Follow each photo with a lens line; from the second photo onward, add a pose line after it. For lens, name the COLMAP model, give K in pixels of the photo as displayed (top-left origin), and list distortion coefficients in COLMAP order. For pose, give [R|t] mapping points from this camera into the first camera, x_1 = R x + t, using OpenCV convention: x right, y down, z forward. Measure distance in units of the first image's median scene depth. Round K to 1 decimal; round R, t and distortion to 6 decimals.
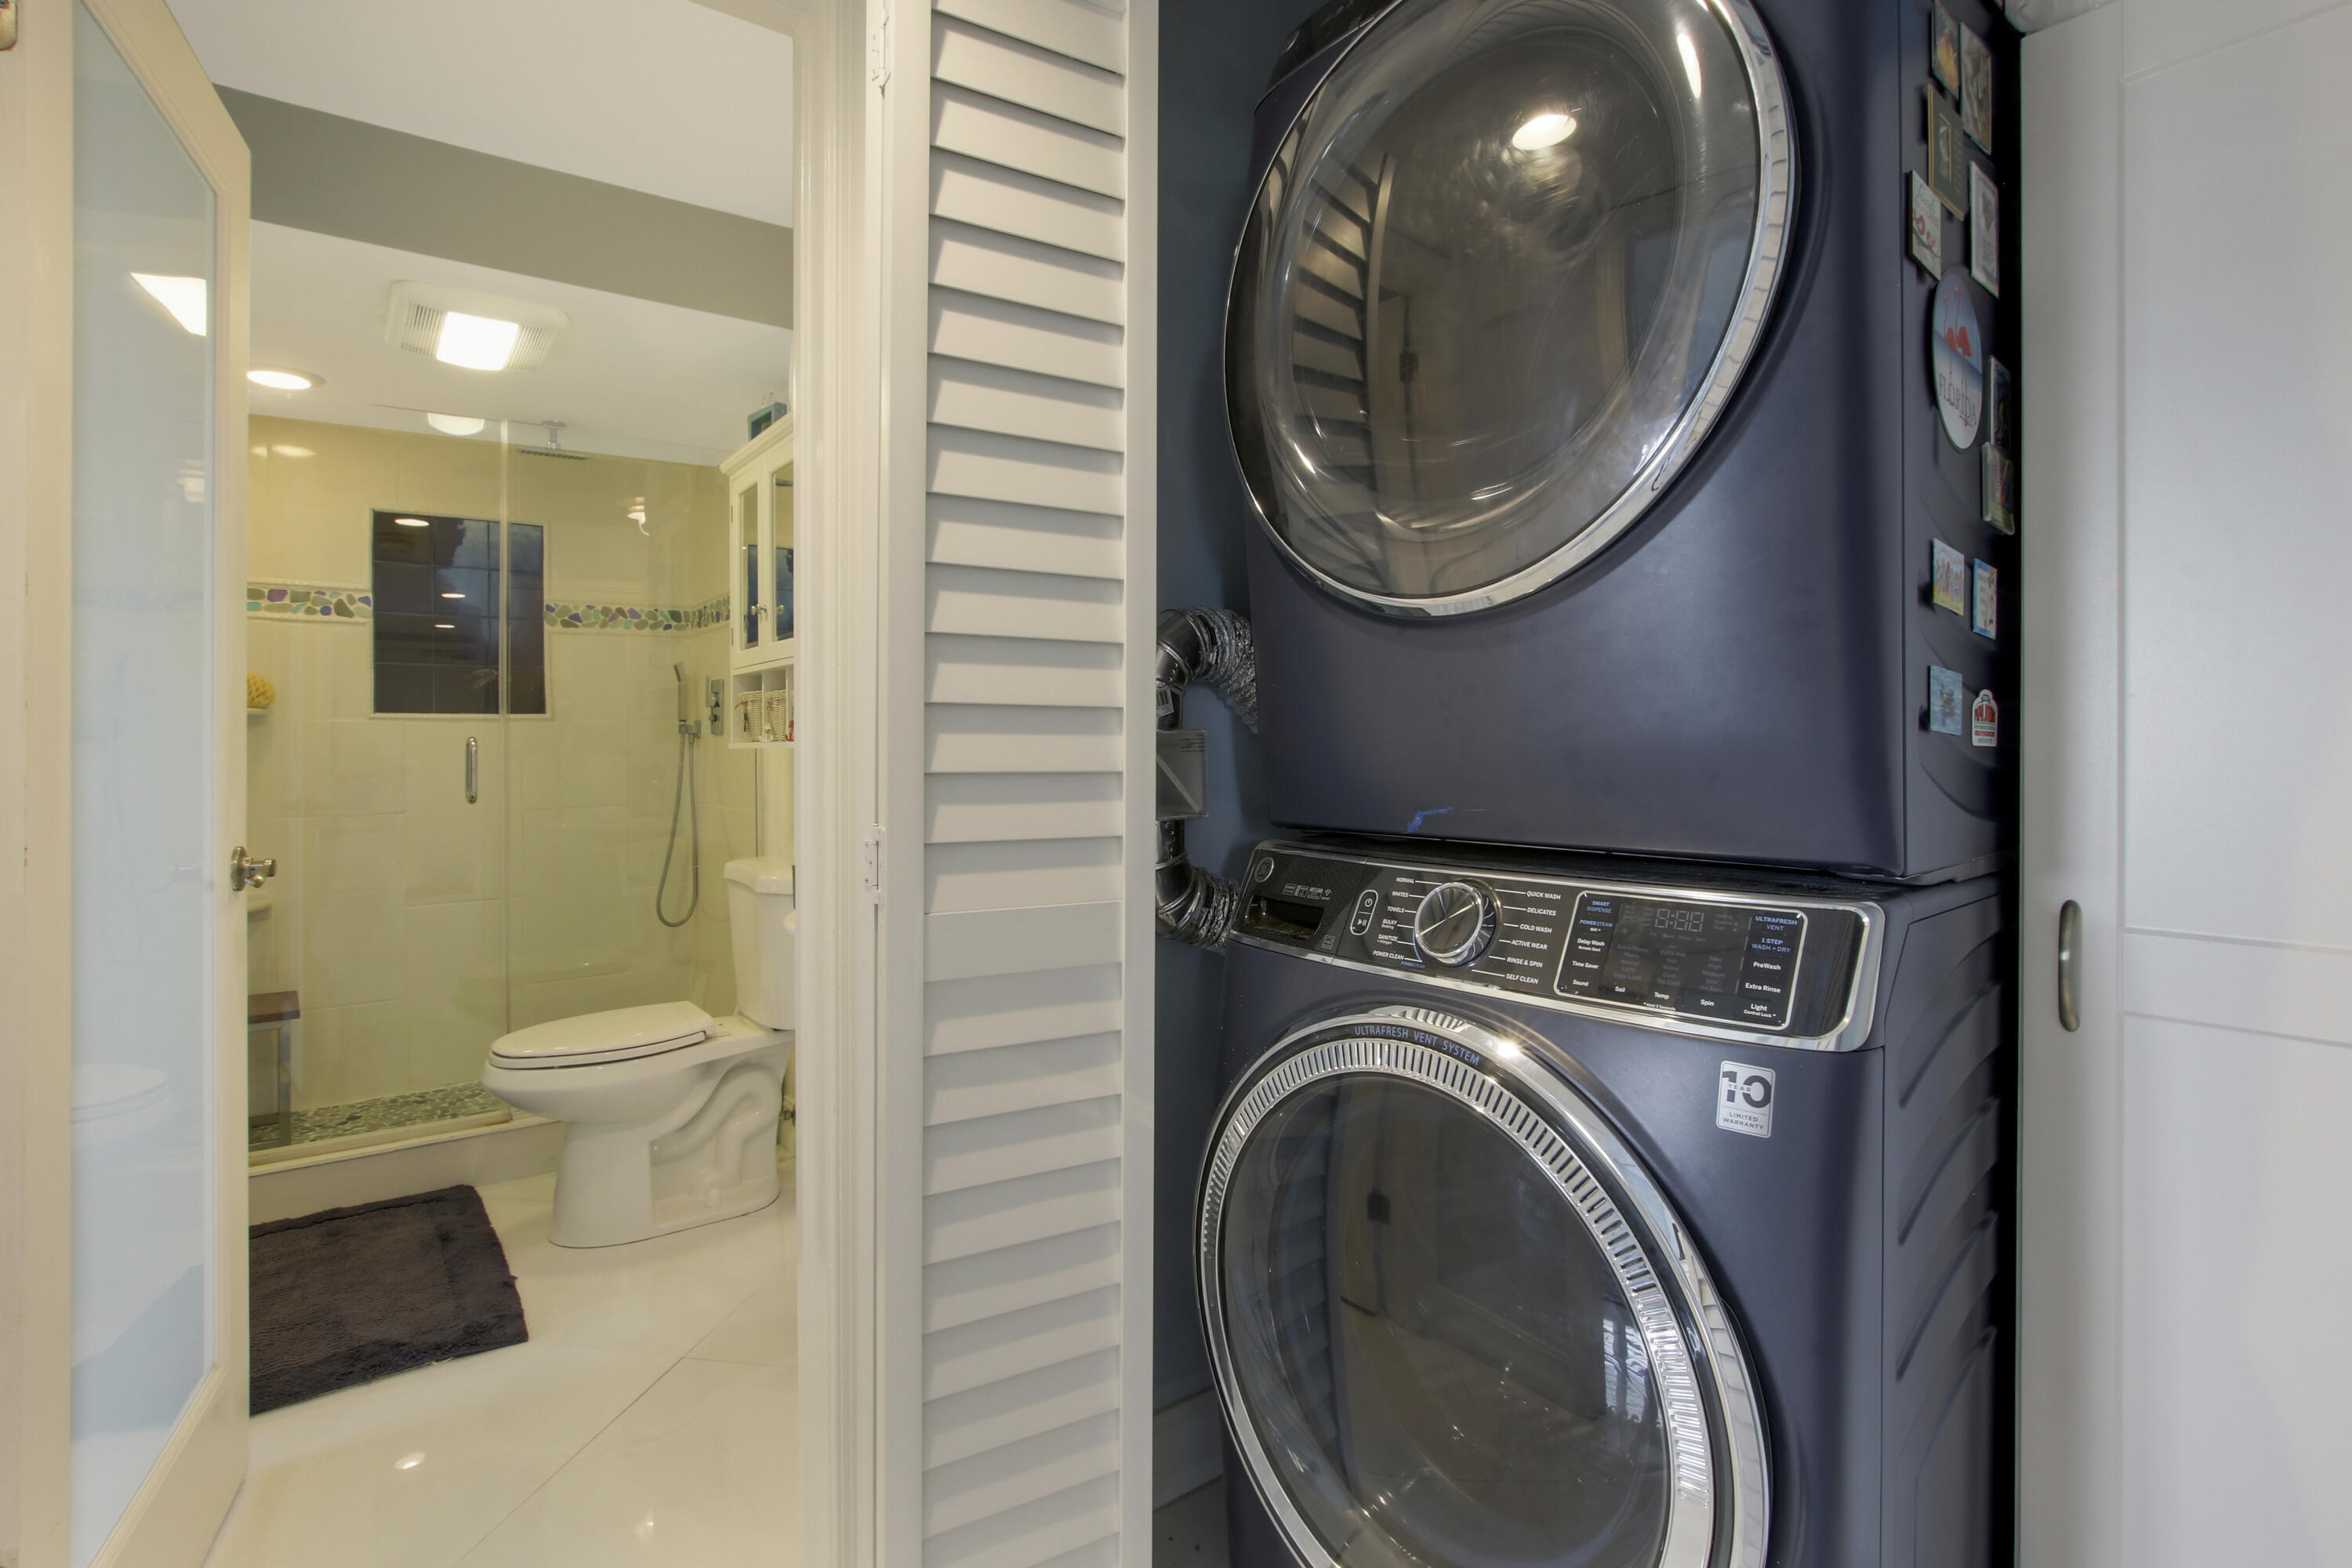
lens RADIAL K [[1122.1, 0, 1163.3], [0, 1122.1, 746.2], [0, 0, 1]] dist [-0.038749, 0.004860]
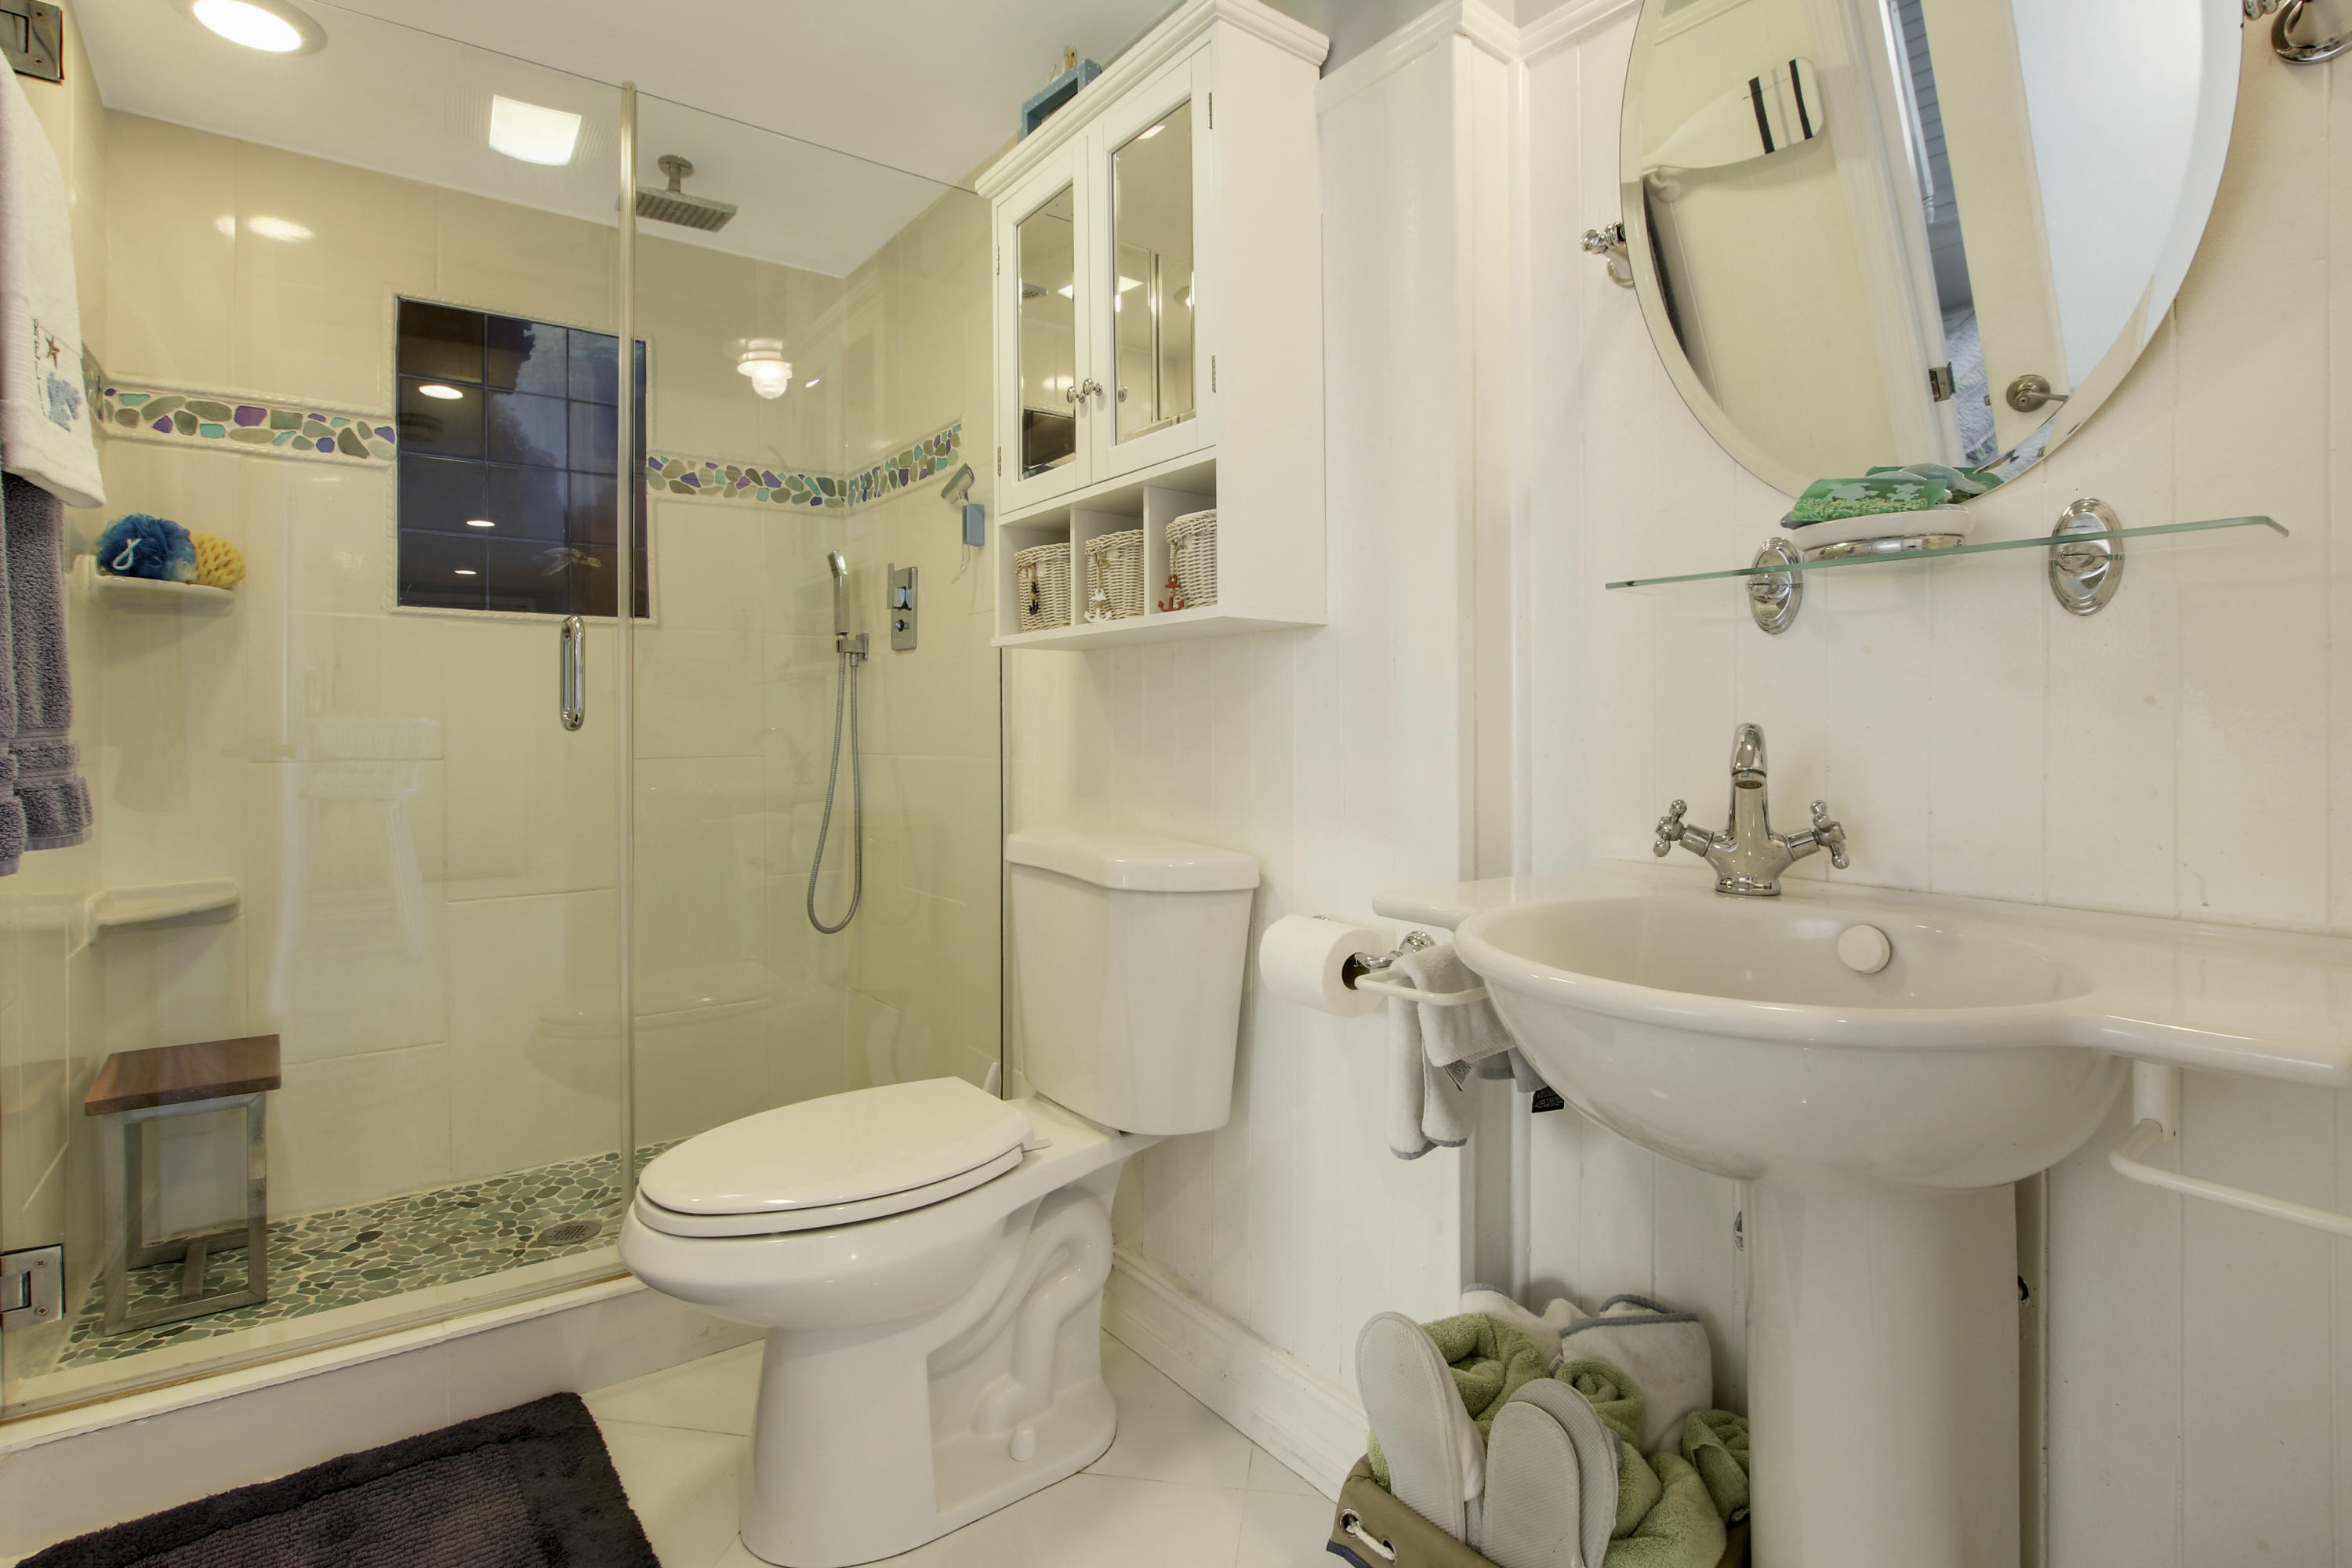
lens RADIAL K [[1122.1, 0, 1143.6], [0, 1122.1, 752.6], [0, 0, 1]] dist [-0.038749, 0.004860]
pose [[0.999852, 0.008729, -0.014813, -0.269155], [-0.008529, 0.999873, 0.013462, 0.044995], [0.014929, -0.013333, 0.999800, 0.358272]]
